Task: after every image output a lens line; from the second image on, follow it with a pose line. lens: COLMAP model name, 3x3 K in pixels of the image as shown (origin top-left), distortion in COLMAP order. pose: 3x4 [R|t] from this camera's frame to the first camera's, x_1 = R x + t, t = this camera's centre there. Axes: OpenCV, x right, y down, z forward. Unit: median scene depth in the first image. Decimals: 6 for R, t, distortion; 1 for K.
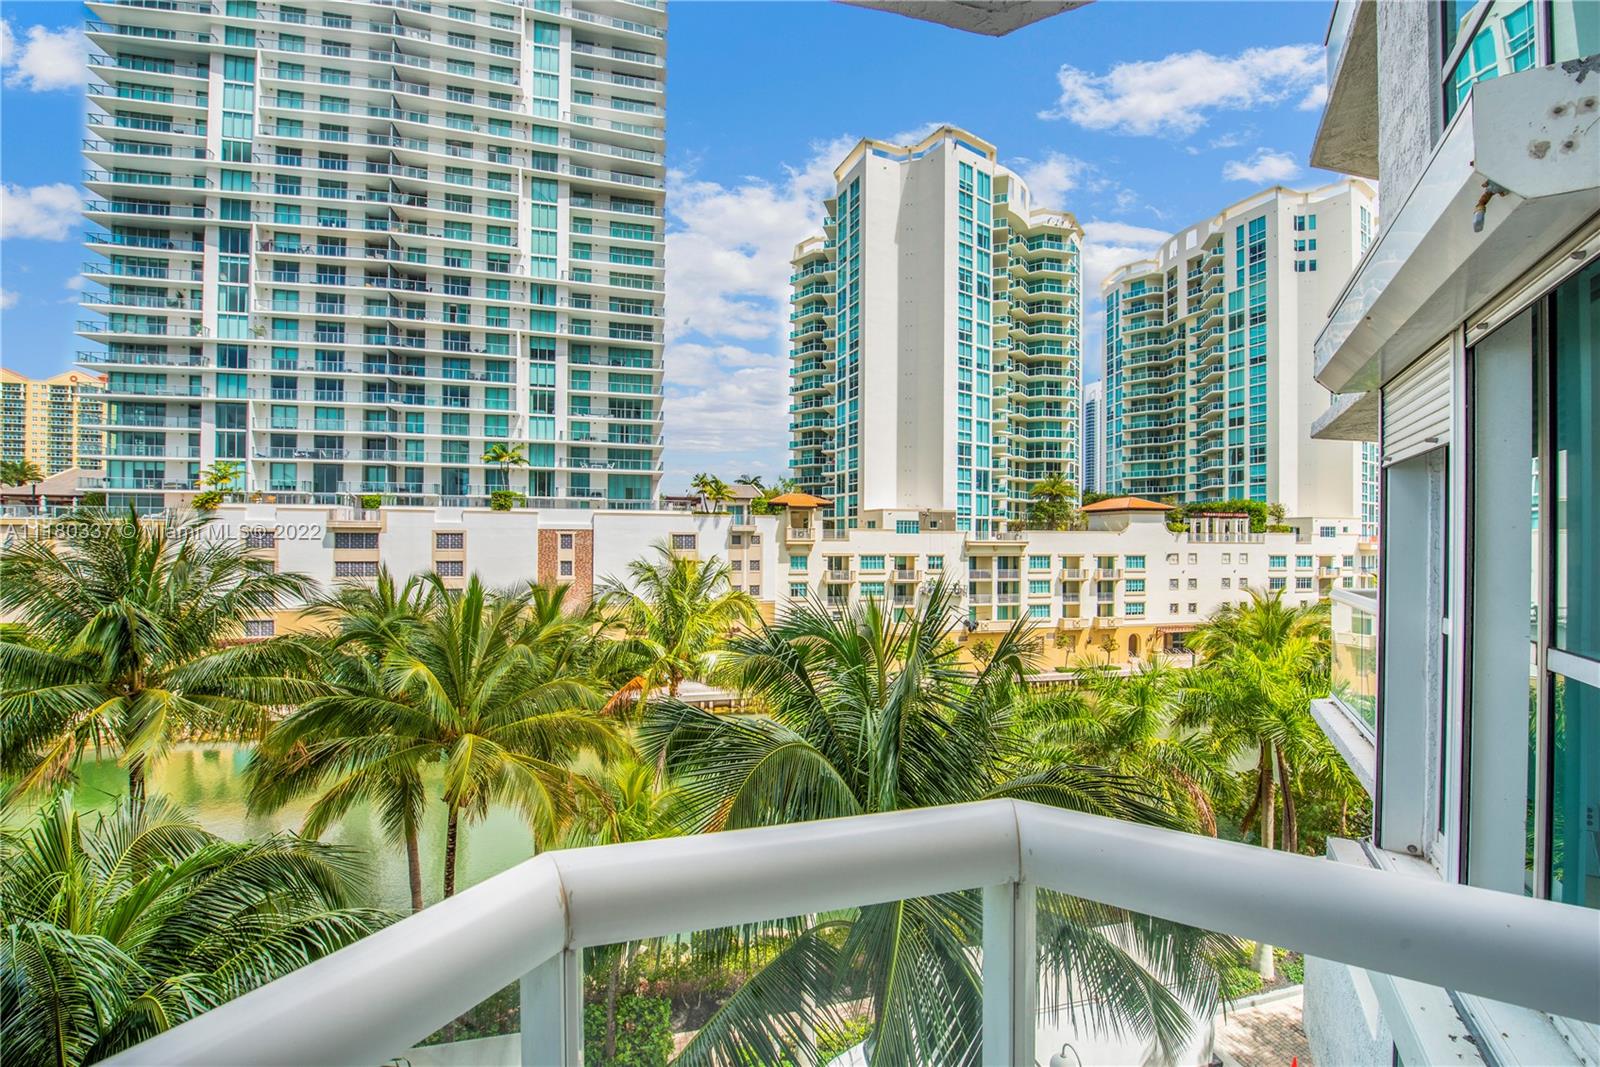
lens RADIAL K [[644.3, 0, 801.0], [0, 644.3, 537.3], [0, 0, 1]] dist [-0.005343, -0.002481]
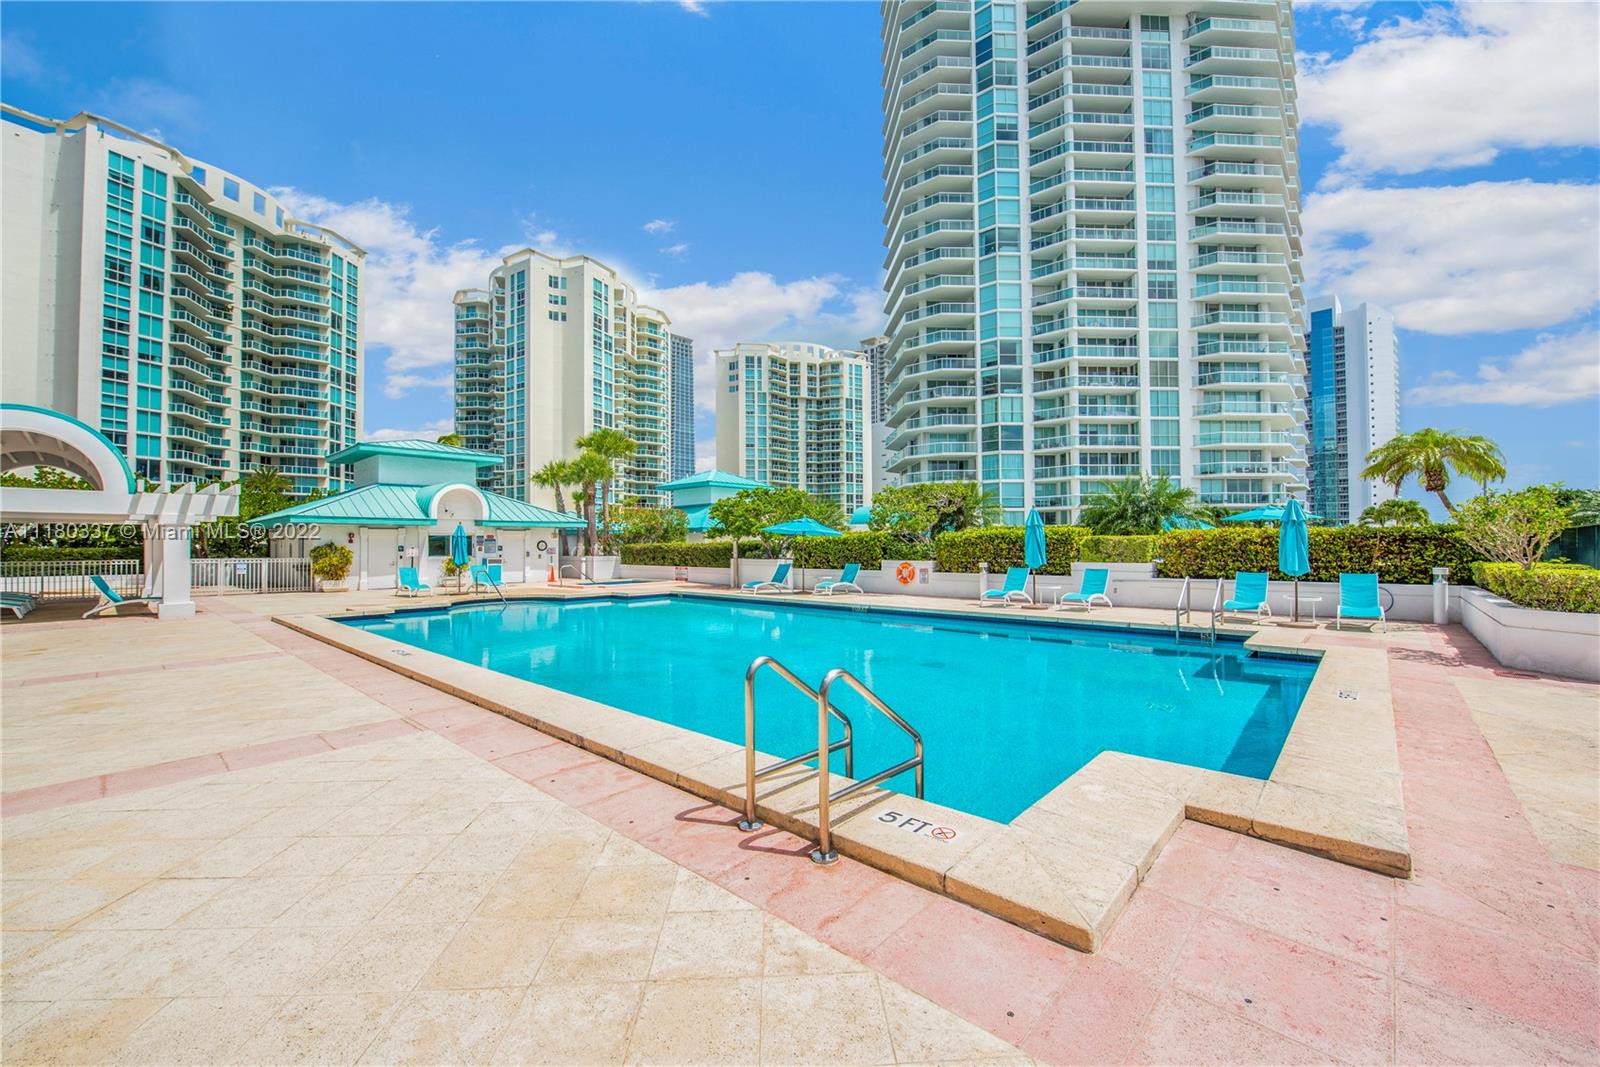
lens RADIAL K [[644.3, 0, 787.7], [0, 644.3, 531.2], [0, 0, 1]] dist [-0.005343, -0.002481]
pose [[0.838848, 0.001144, 0.544364, 0.622982], [0.007145, 0.999889, -0.013112, 0.031598], [-0.544319, 0.014889, 0.838746, -0.418342]]
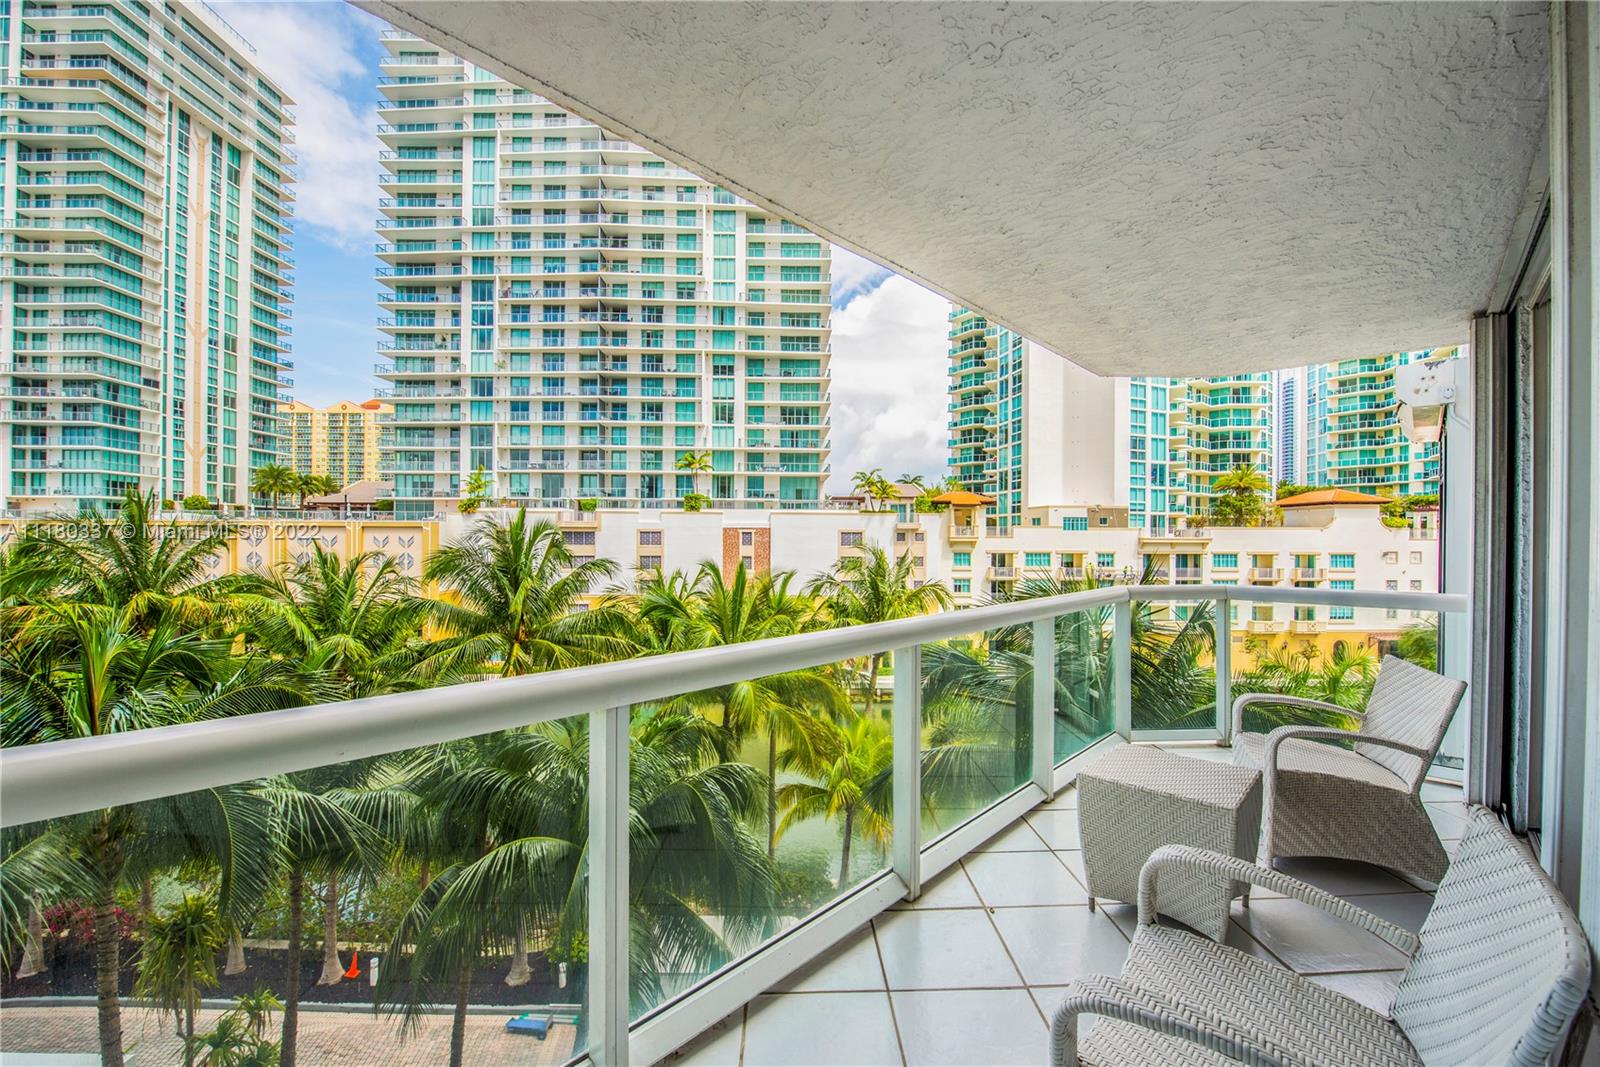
lens RADIAL K [[644.3, 0, 805.3], [0, 644.3, 539.0], [0, 0, 1]] dist [-0.005343, -0.002481]
pose [[0.975550, -0.001072, -0.219776, -0.021463], [0.002015, 0.999990, 0.004069, 0.002589], [0.219770, -0.004412, 0.975542, -0.051722]]
